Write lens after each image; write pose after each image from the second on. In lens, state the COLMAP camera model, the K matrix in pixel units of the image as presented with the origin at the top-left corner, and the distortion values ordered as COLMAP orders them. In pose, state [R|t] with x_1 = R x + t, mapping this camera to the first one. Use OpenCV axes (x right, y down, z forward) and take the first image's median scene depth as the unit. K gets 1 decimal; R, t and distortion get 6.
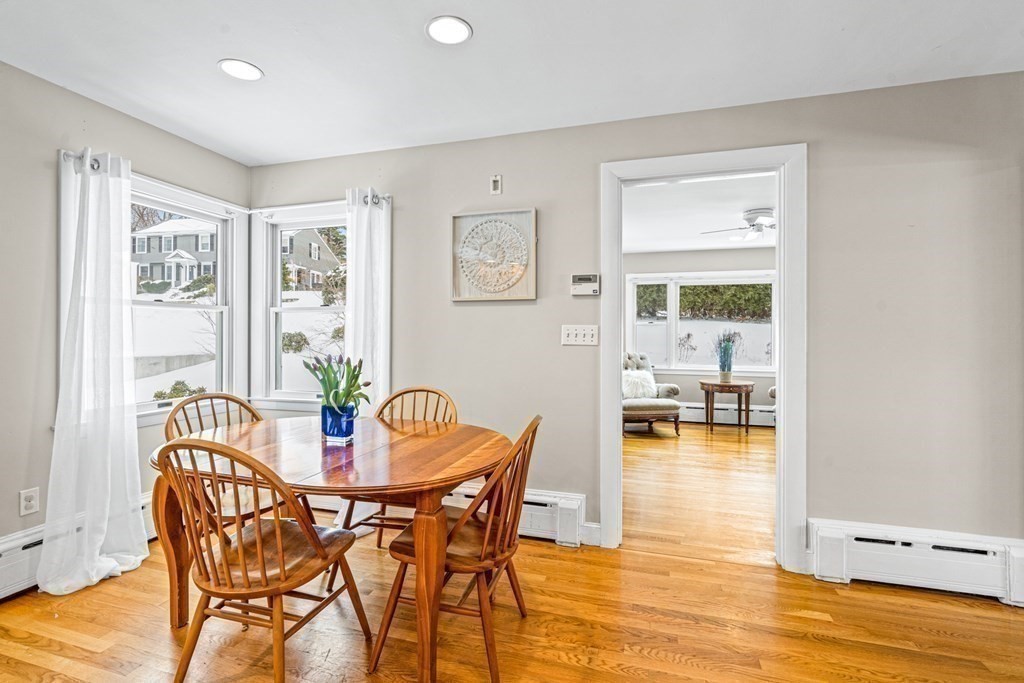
lens RADIAL K [[466.9, 0, 510.0], [0, 466.9, 338.0], [0, 0, 1]] dist [-0.001966, 0.001199]
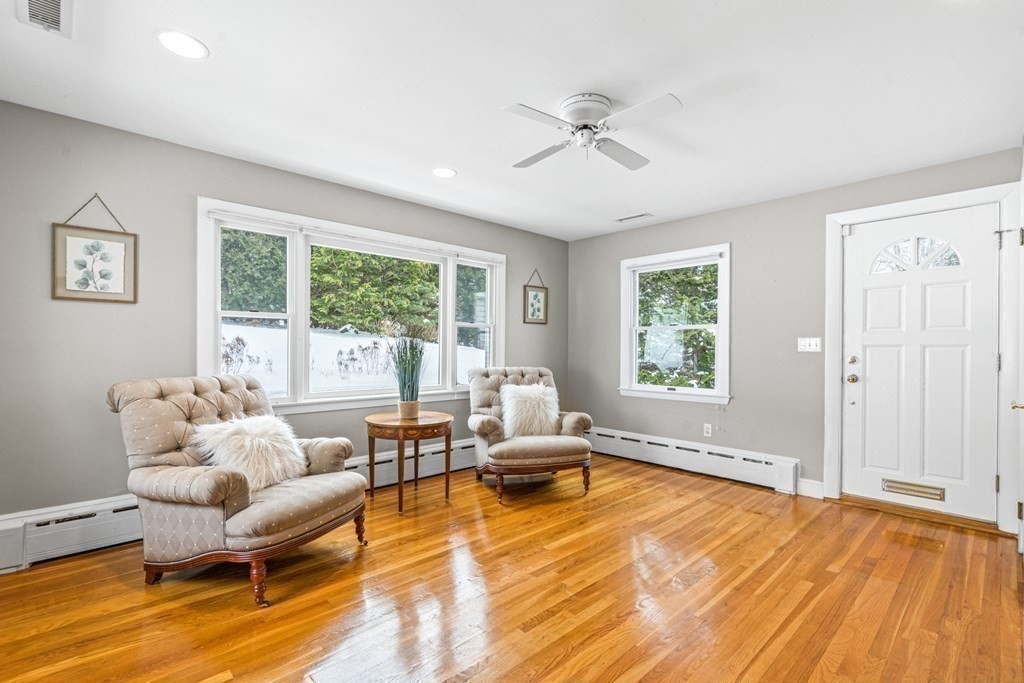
lens RADIAL K [[466.9, 0, 515.2], [0, 466.9, 345.9], [0, 0, 1]] dist [-0.001966, 0.001199]
pose [[0.498193, 0.004603, 0.867054, 0.012618], [-0.006619, 0.999977, -0.001506, 0.001440], [-0.867041, -0.004989, 0.498212, 0.552396]]
